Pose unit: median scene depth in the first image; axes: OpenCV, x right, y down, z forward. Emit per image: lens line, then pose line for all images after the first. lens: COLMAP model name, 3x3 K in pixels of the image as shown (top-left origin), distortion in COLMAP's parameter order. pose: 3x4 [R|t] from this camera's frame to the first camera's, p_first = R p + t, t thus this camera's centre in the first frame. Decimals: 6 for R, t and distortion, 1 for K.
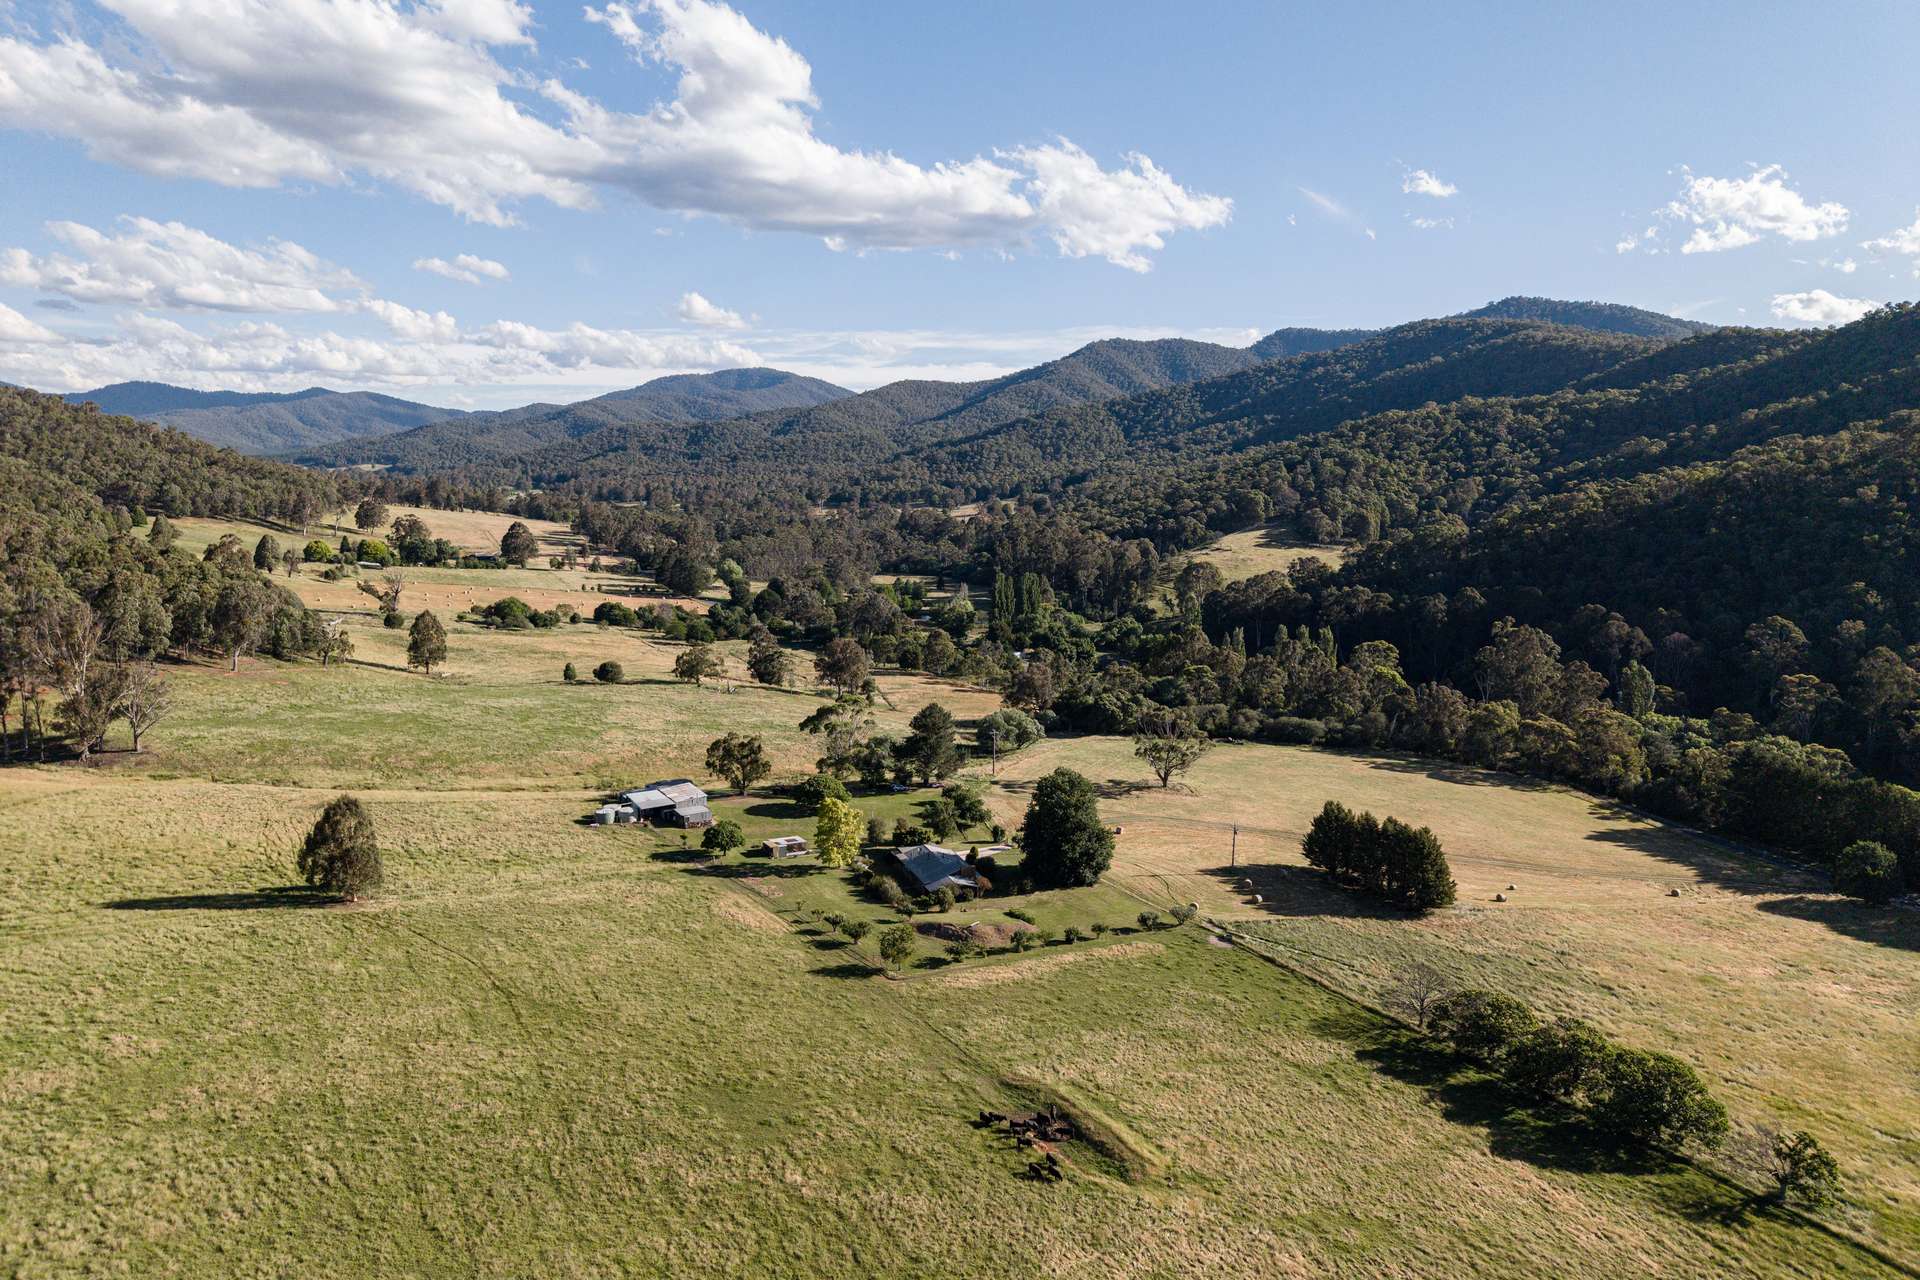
lens RADIAL K [[1258.8, 0, 946.7], [0, 1258.8, 655.1], [0, 0, 1]] dist [0.023557, -0.024098]
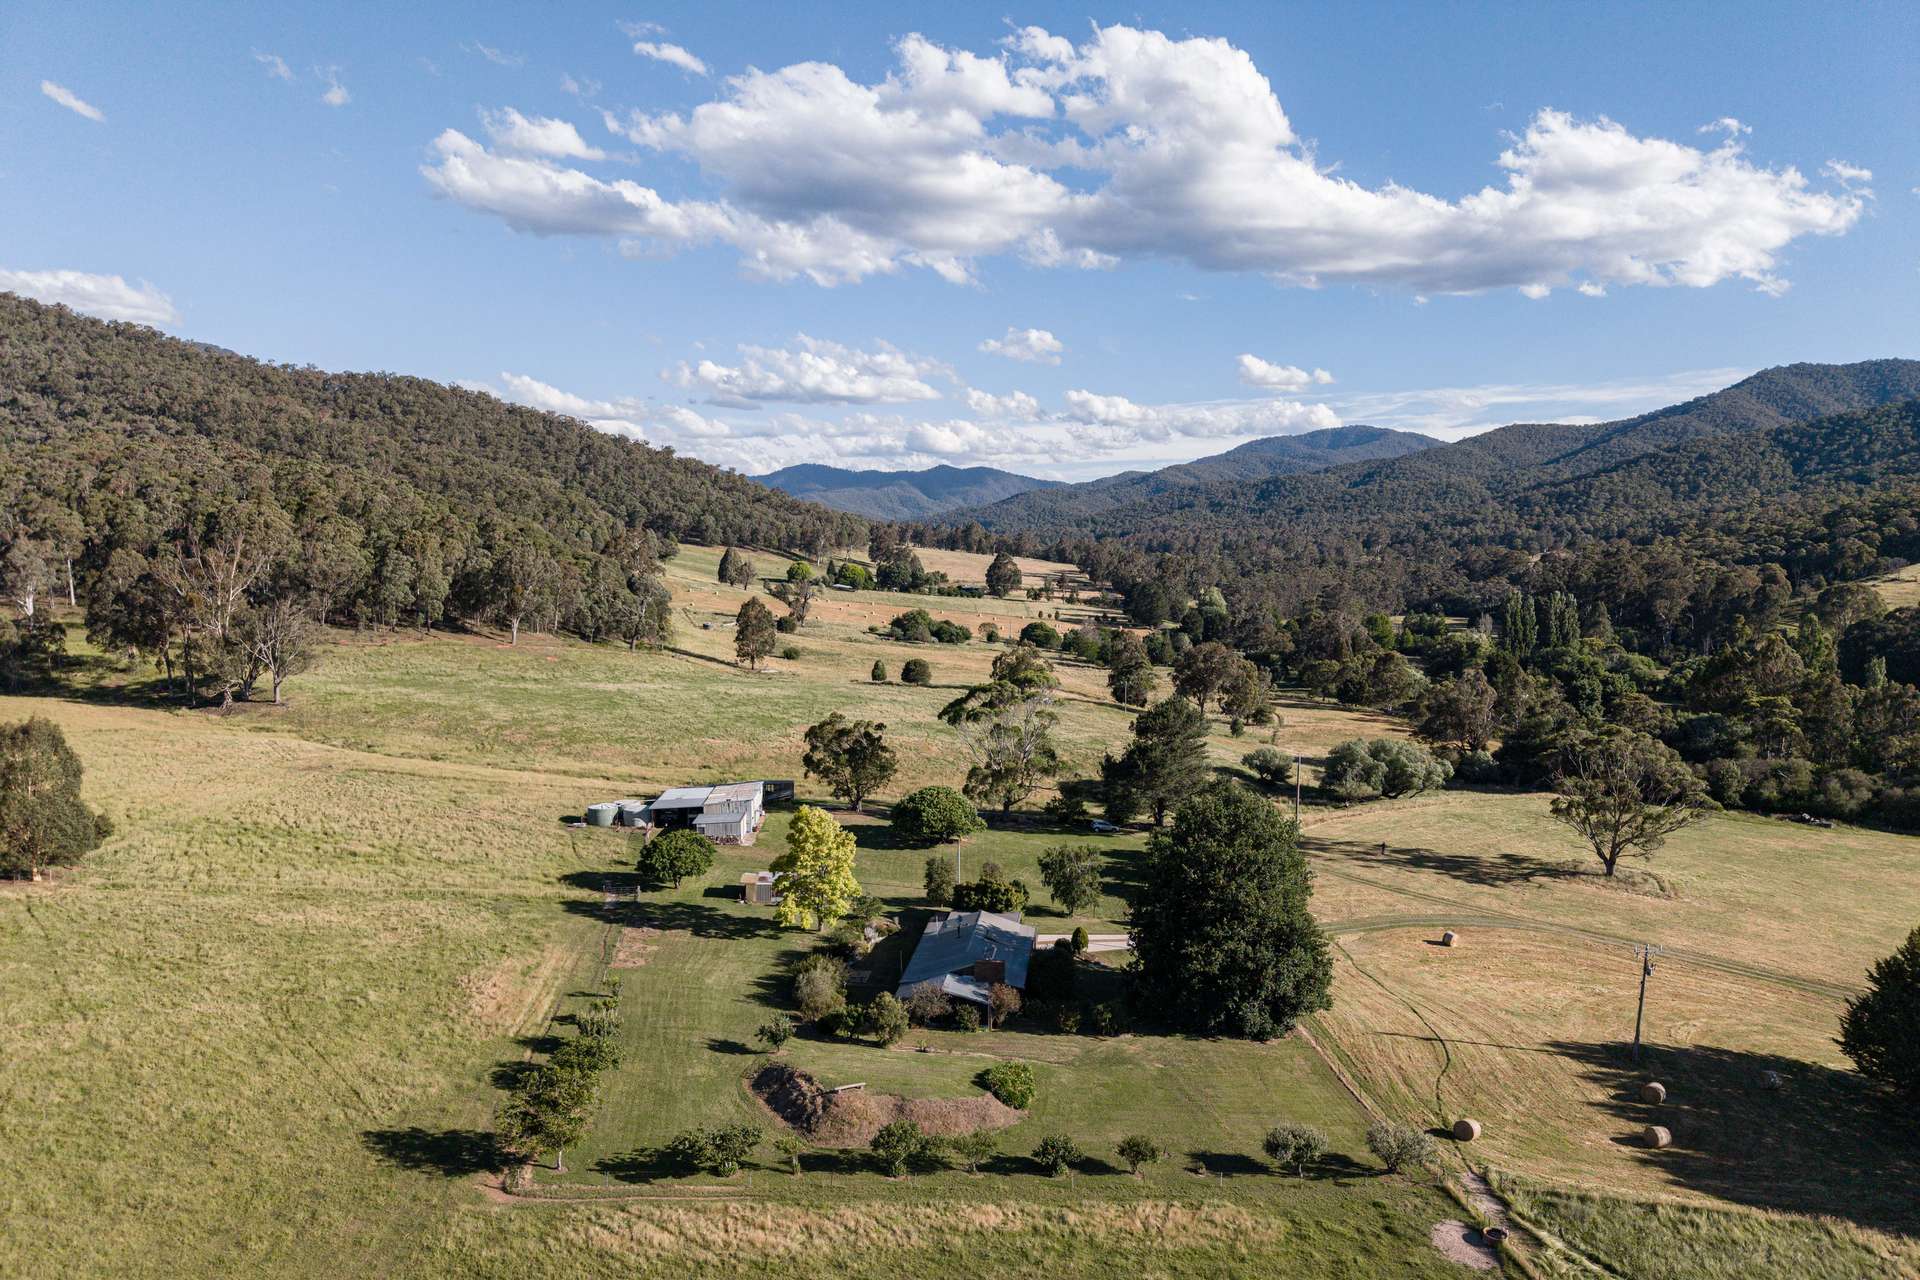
lens RADIAL K [[1258.8, 0, 957.5], [0, 1258.8, 705.4], [0, 0, 1]] dist [0.023557, -0.024098]
pose [[0.899275, 0.048998, -0.434630, 0.056030], [-0.055489, 0.998457, -0.002247, 0.017323], [0.433849, 0.026138, 0.900606, 0.137677]]
